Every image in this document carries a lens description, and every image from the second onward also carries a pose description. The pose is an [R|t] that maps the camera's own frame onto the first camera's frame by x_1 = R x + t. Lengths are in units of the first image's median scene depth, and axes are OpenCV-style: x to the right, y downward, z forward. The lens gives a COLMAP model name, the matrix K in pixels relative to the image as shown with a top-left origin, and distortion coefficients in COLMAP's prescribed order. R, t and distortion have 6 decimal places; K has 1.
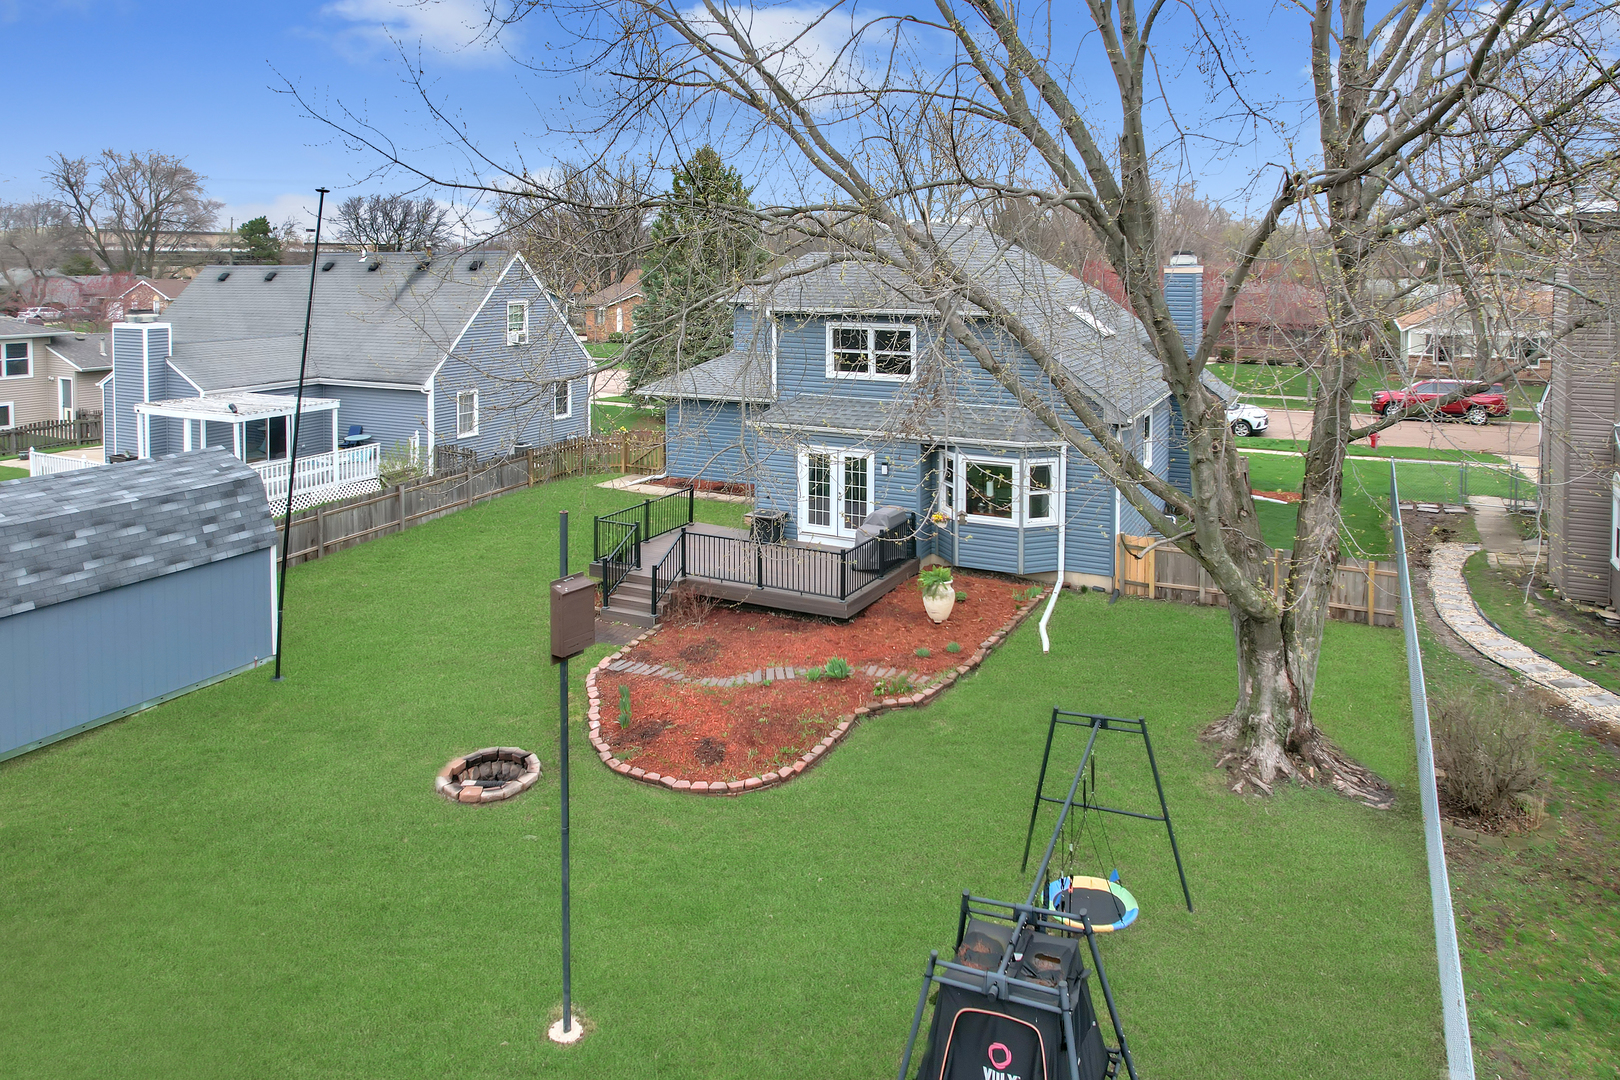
lens RADIAL K [[1081.3, 0, 828.6], [0, 1081.3, 325.5], [0, 0, 1]] dist [-0.027537, 0.004161]
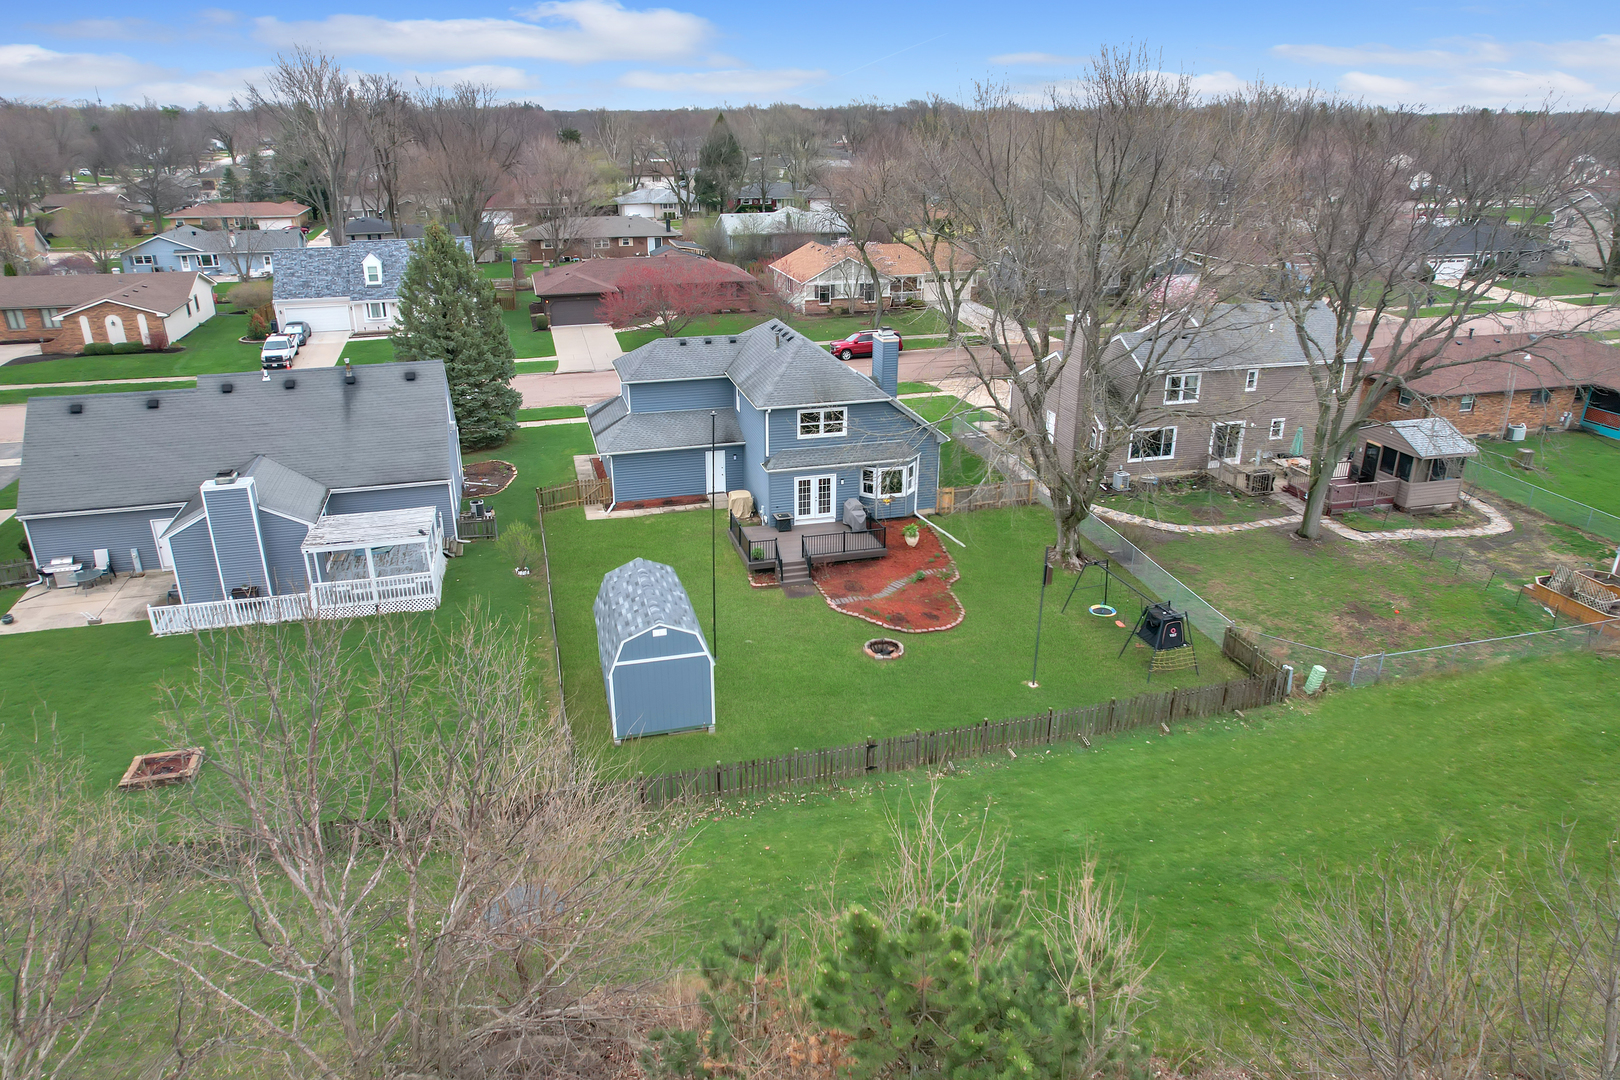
lens RADIAL K [[1037.5, 0, 799.5], [0, 1037.5, 537.6], [0, 0, 1]] dist [-0.044103, 0.035661]
pose [[0.750867, -0.246754, 0.612626, -1.276816], [0.040112, 0.942910, 0.330623, -0.429569], [-0.659234, -0.223680, 0.717898, -0.367752]]
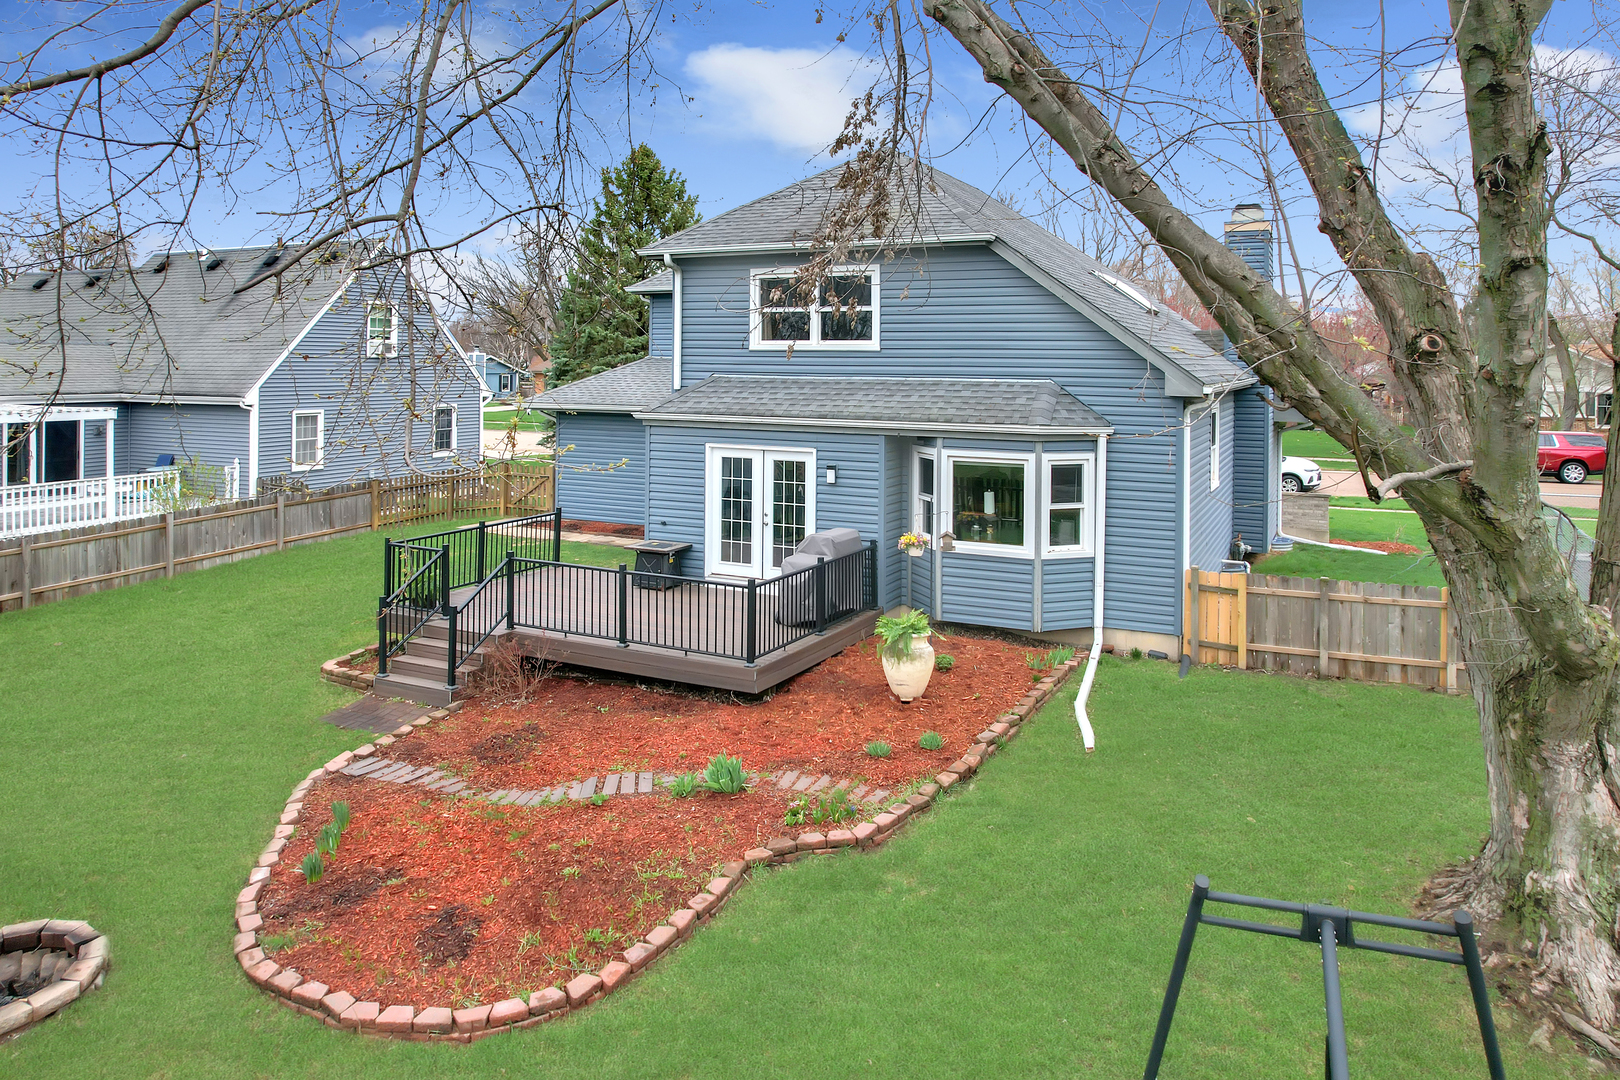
lens RADIAL K [[1098.5, 0, 813.2], [0, 1098.5, 384.9], [0, 0, 1]] dist [-0.043773, 0.021256]
pose [[0.999978, 0.006546, -0.001011, 0.043373], [-0.006580, 0.999221, -0.038899, 0.109343], [0.000756, 0.038905, 0.999243, 0.338739]]
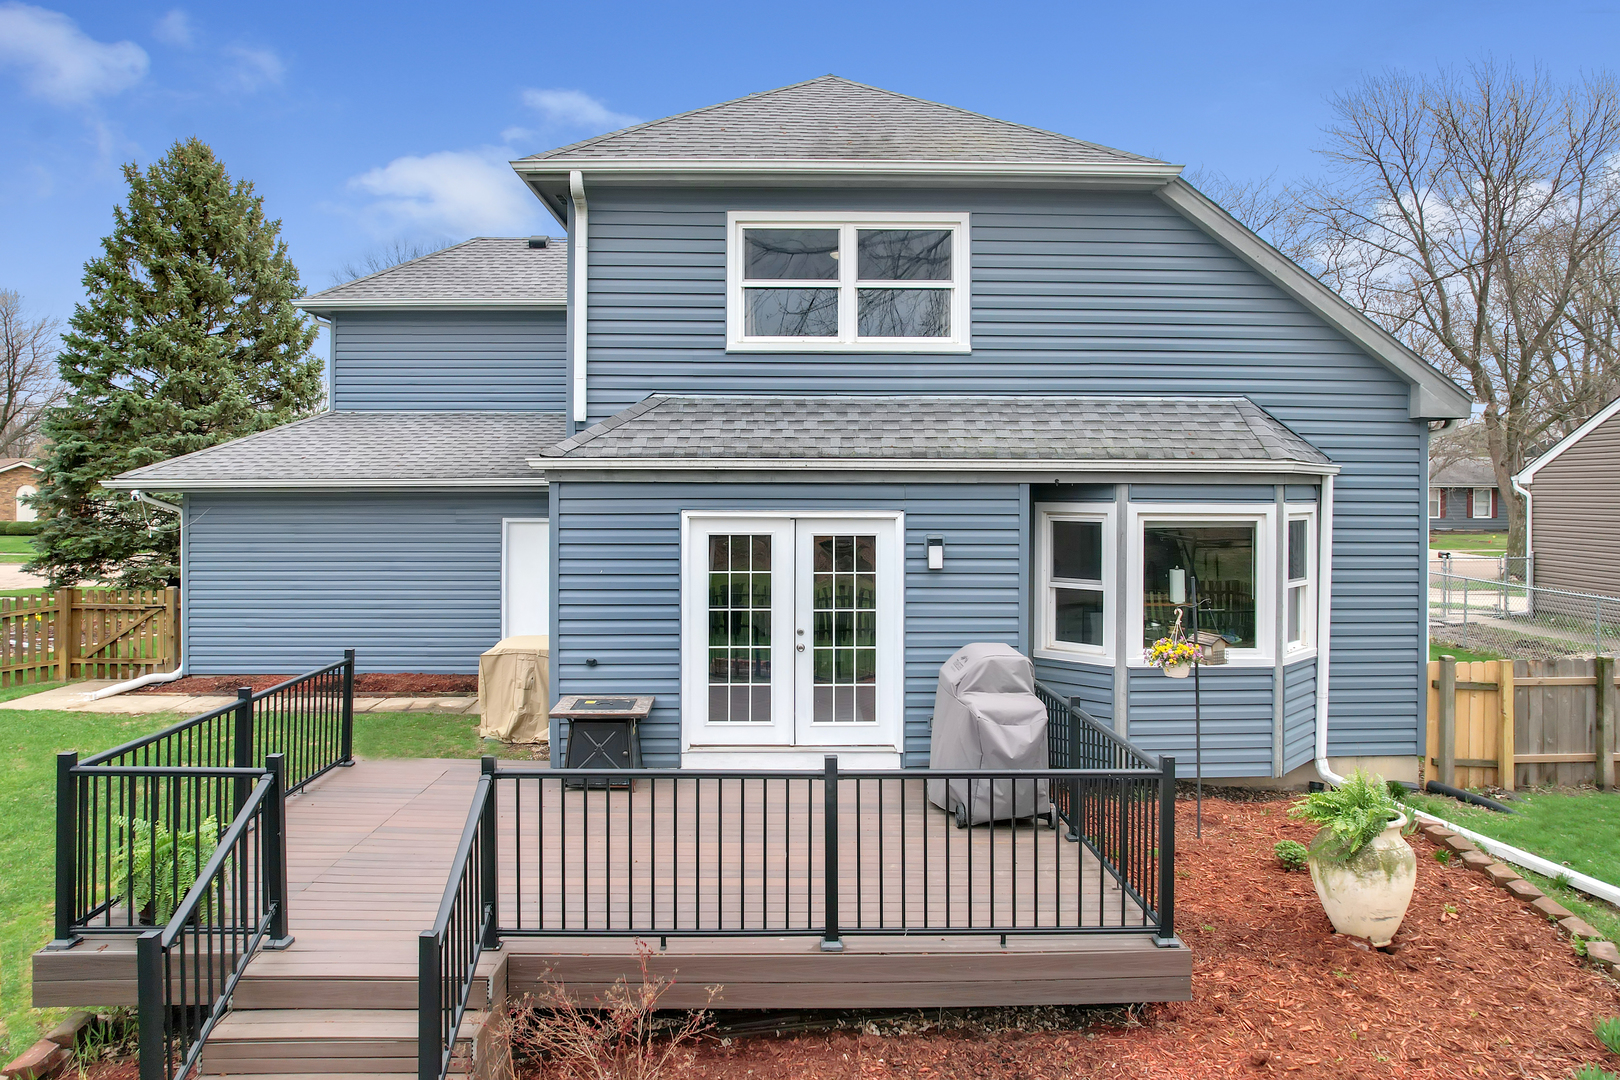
lens RADIAL K [[1073.8, 0, 808.3], [0, 1073.8, 513.7], [0, 0, 1]] dist [-0.039758, -0.000194]
pose [[0.887149, -0.011598, 0.461338, -0.177285], [0.027559, 0.999231, -0.027875, 0.134512], [-0.460660, 0.037443, 0.886787, 0.714821]]
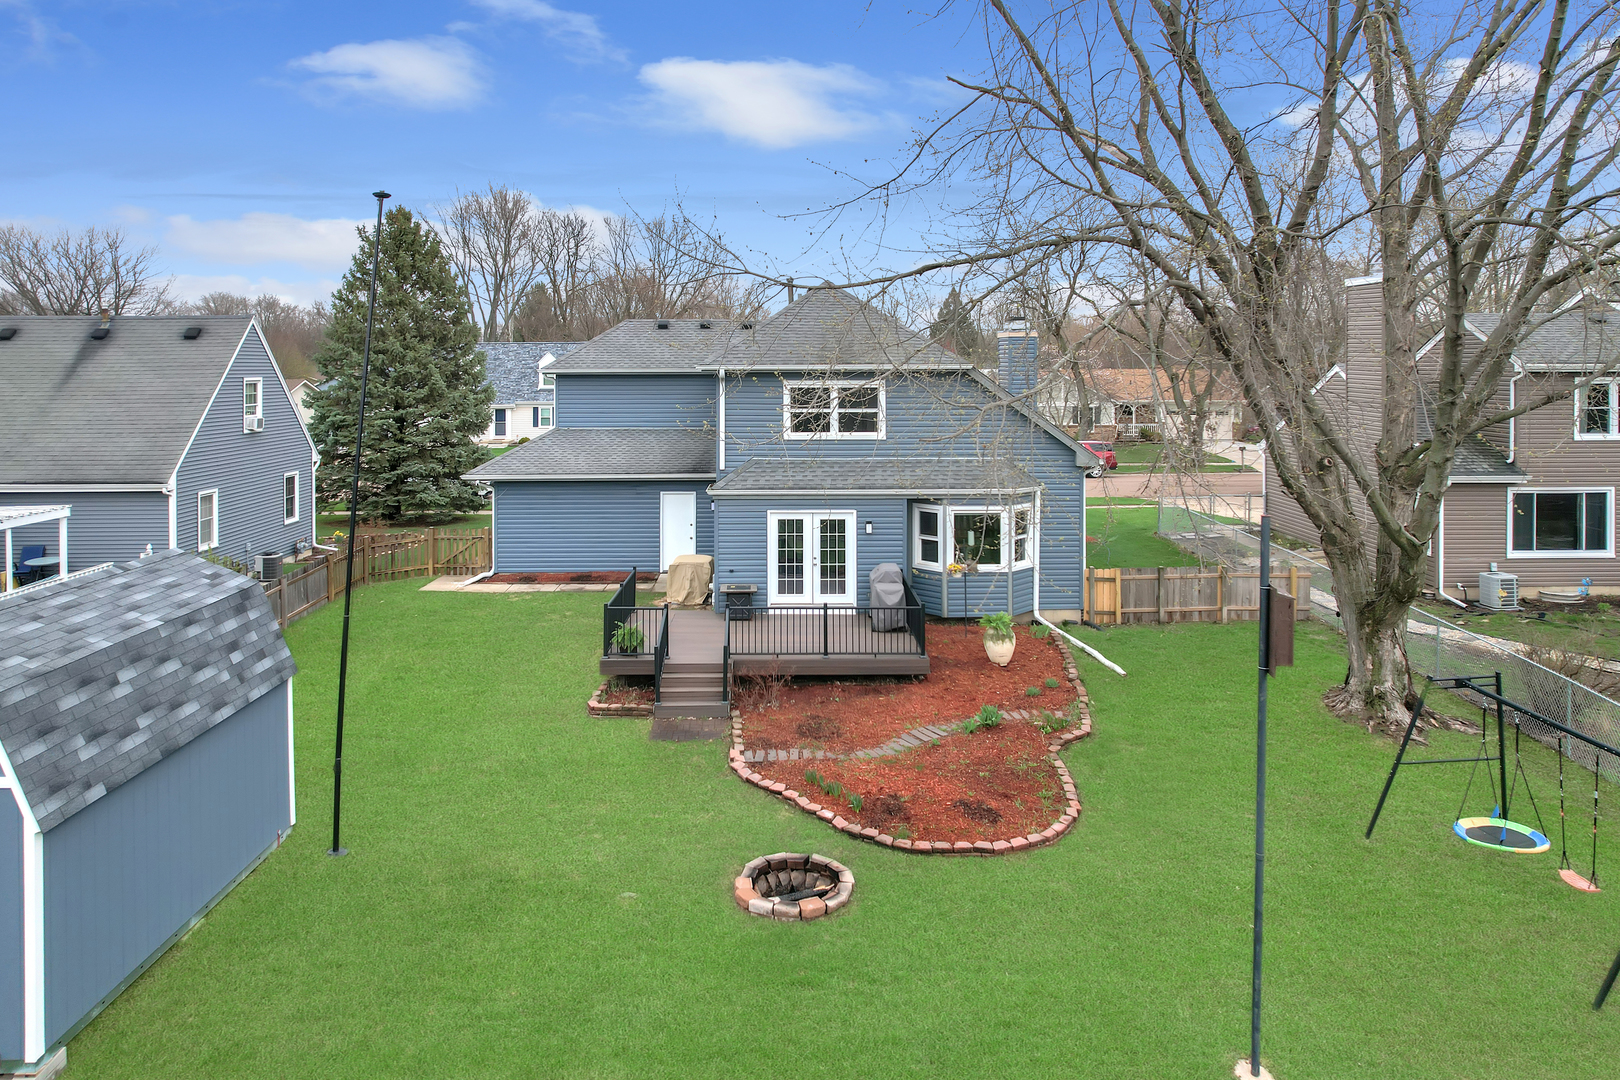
lens RADIAL K [[1082.3, 0, 806.5], [0, 1082.3, 401.2], [0, 0, 1]] dist [-0.039653, 0.003757]
pose [[0.890264, -0.018662, 0.455062, -0.466288], [0.030747, 0.999343, -0.019169, 0.037504], [-0.454405, 0.031057, 0.890253, 0.160047]]
